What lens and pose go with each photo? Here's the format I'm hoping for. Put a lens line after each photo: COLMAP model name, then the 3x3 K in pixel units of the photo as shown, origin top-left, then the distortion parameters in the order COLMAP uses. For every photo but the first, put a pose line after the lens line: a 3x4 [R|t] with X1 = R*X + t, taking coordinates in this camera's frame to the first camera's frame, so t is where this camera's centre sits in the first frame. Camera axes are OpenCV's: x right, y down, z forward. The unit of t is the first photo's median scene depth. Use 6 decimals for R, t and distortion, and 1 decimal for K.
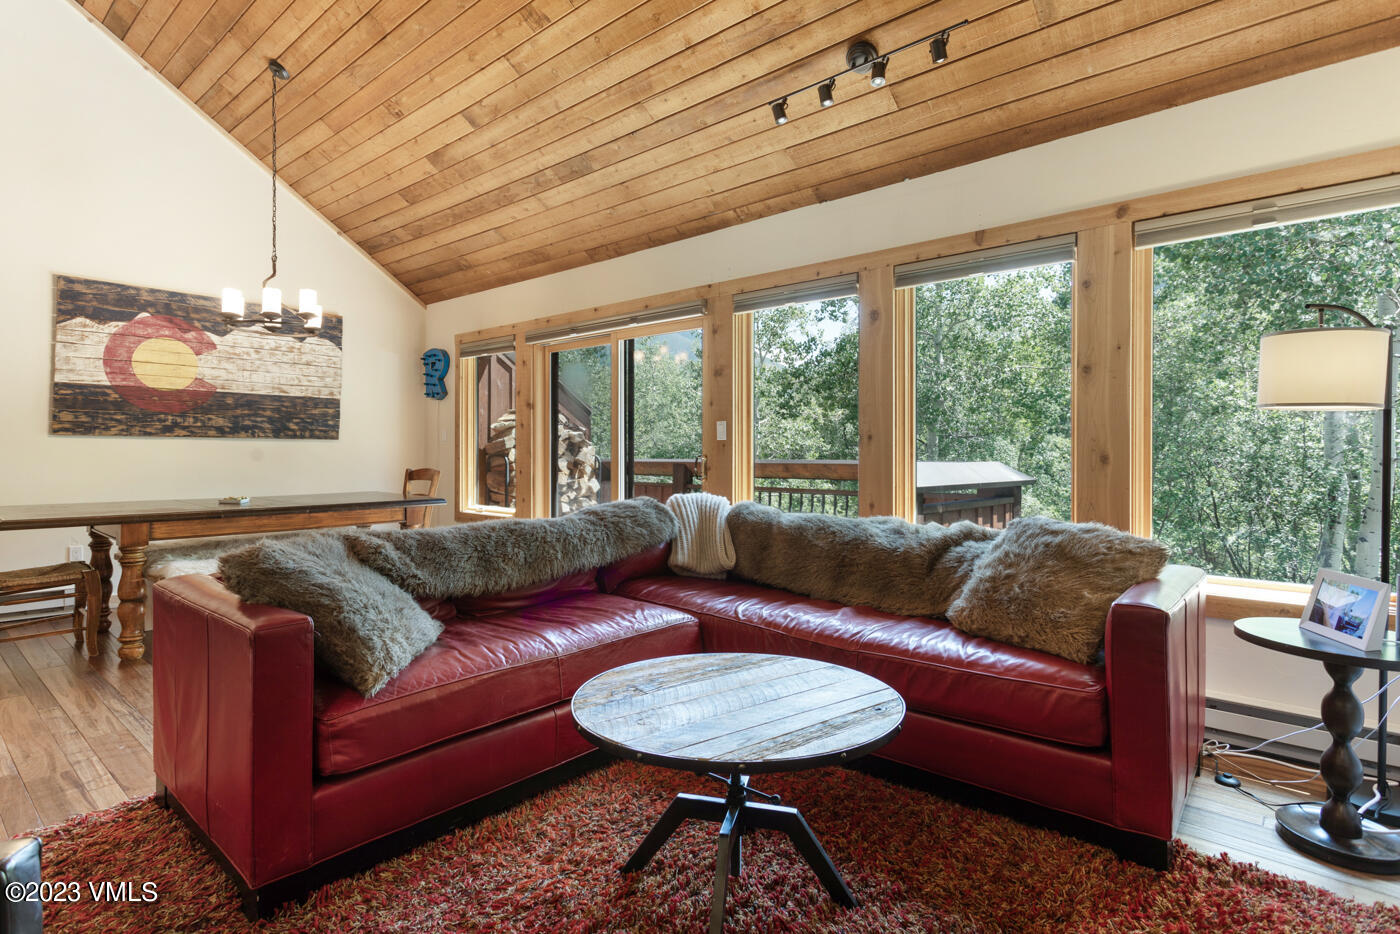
lens RADIAL K [[705.0, 0, 685.1], [0, 705.0, 450.8], [0, 0, 1]] dist [0.009742, -0.000117]
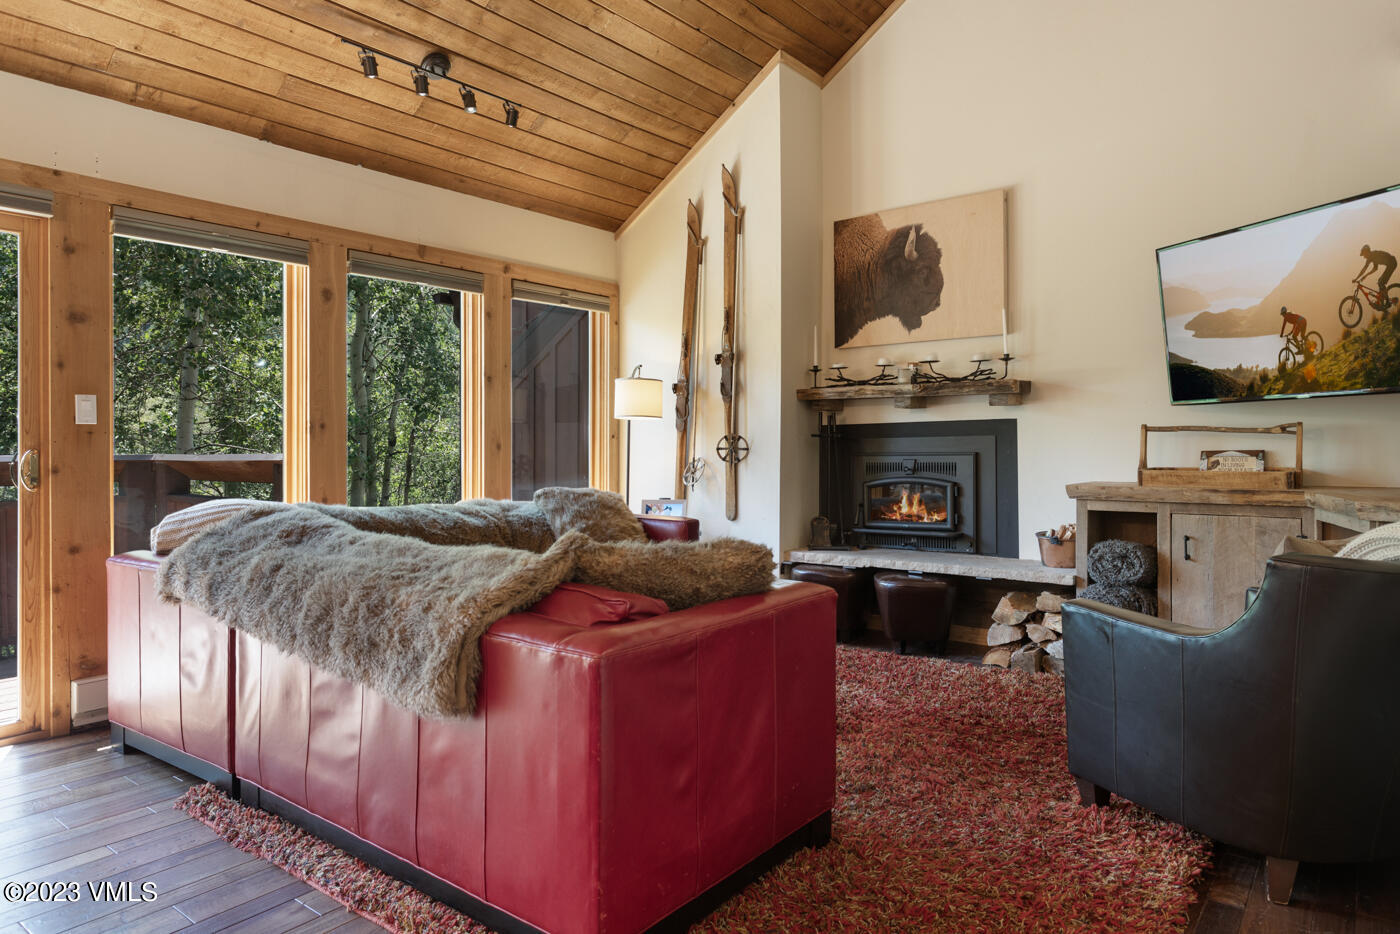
lens RADIAL K [[889.3, 0, 683.8], [0, 889.3, 448.0], [0, 0, 1]] dist [-0.002032, 0.003521]
pose [[-0.051511, -0.008882, 0.998633, -0.688391], [0.001414, 0.999959, 0.008967, 0.000114], [-0.998671, 0.001874, -0.051496, 0.441543]]
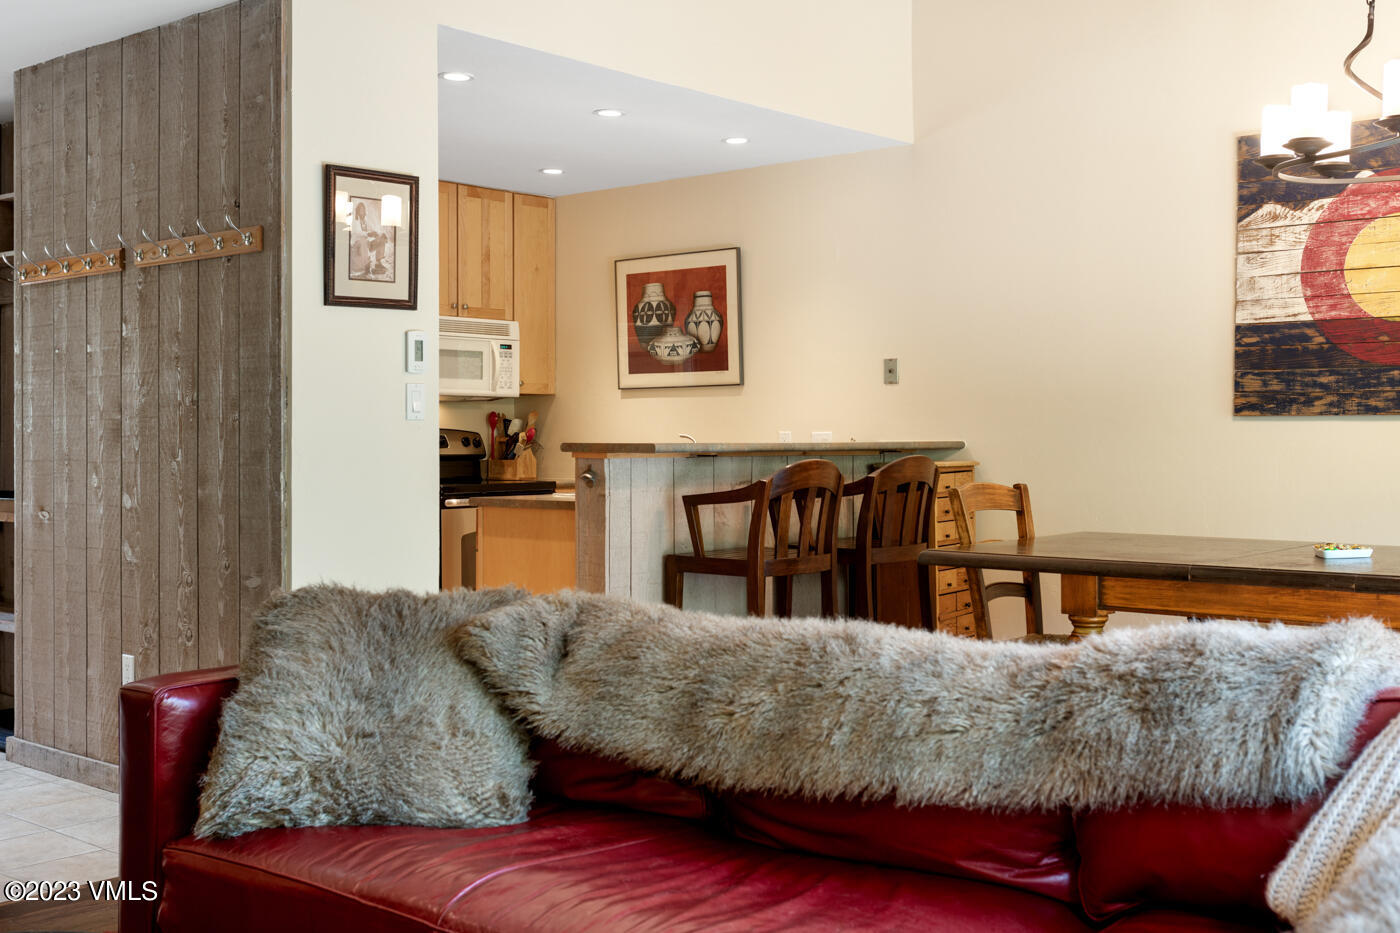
lens RADIAL K [[1544.2, 0, 701.0], [0, 1544.2, 457.7], [0, 0, 1]] dist [-0.048235, 0.000000]
pose [[-0.012029, 0.008681, -0.999890, 0.343464], [0.004012, 0.999955, 0.008633, -0.001375], [0.999920, -0.003908, -0.012063, 0.554318]]
